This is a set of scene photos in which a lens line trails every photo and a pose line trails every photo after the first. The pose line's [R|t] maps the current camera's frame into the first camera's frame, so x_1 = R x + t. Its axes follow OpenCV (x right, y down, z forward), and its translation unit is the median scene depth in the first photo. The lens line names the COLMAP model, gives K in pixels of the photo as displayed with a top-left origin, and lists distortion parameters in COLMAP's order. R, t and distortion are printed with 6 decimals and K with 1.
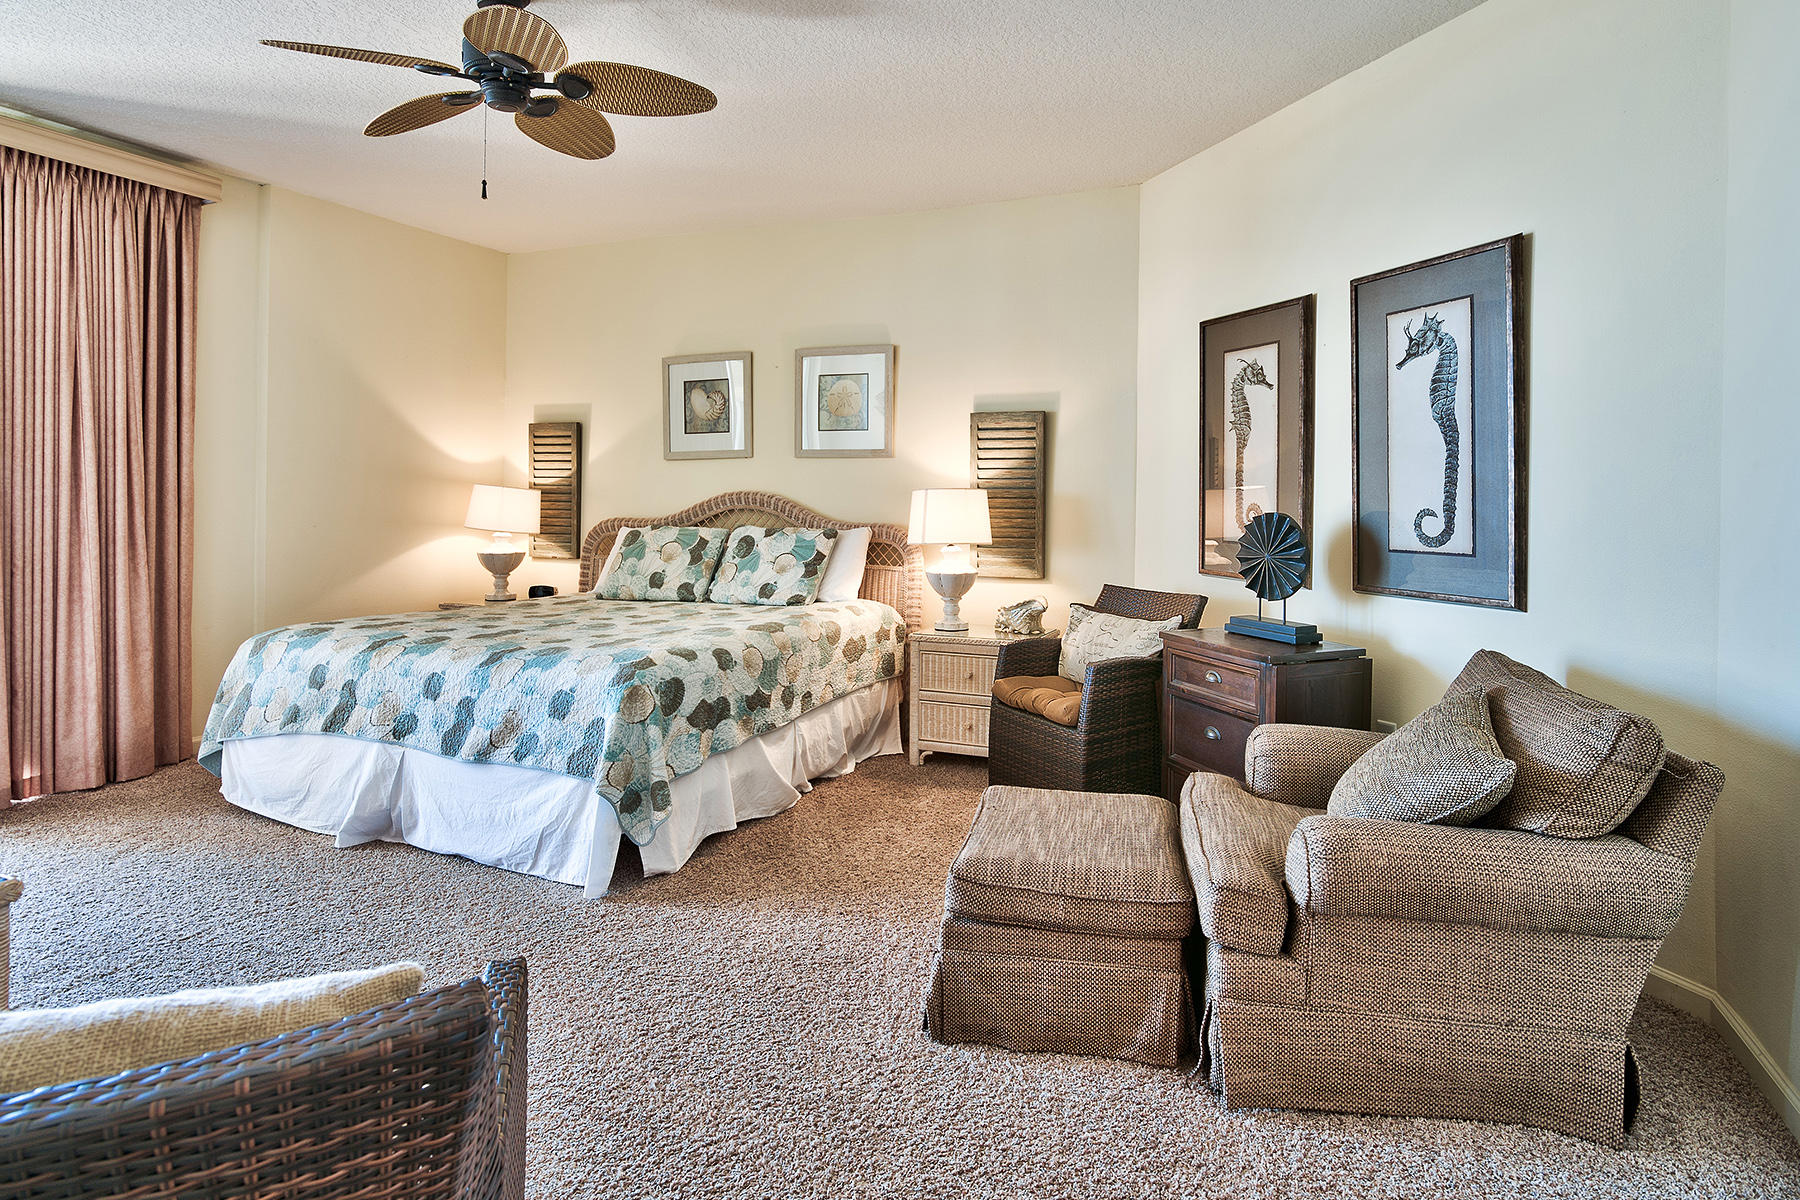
lens RADIAL K [[921.8, 0, 883.3], [0, 921.8, 493.8], [0, 0, 1]] dist [-0.002964, -0.000325]
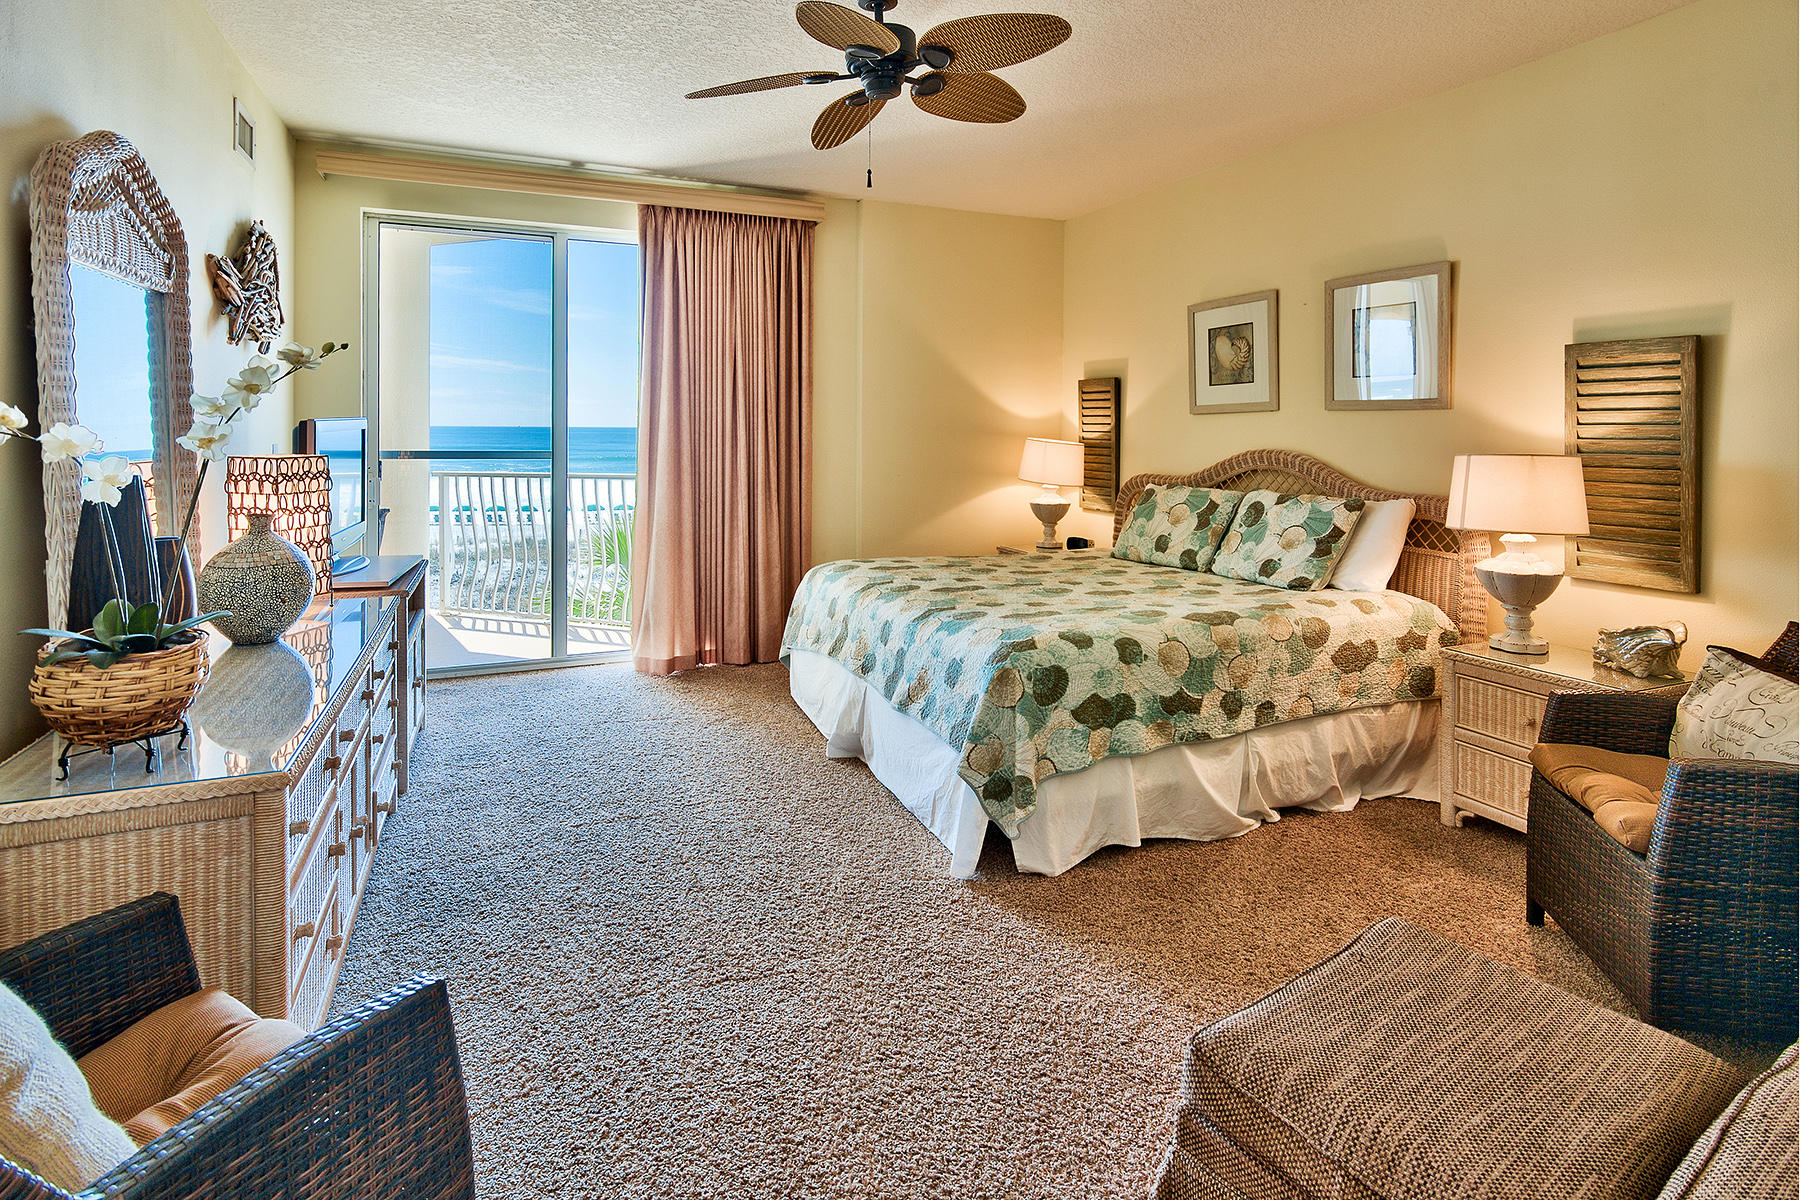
lens RADIAL K [[867.8, 0, 896.2], [0, 867.8, 437.4], [0, 0, 1]] dist [-0.002237, -0.000579]
pose [[0.743455, 0.000719, -0.668785, 0.167623], [0.003822, 0.999979, 0.005323, -0.024050], [0.668775, -0.006513, 0.743436, 0.178135]]
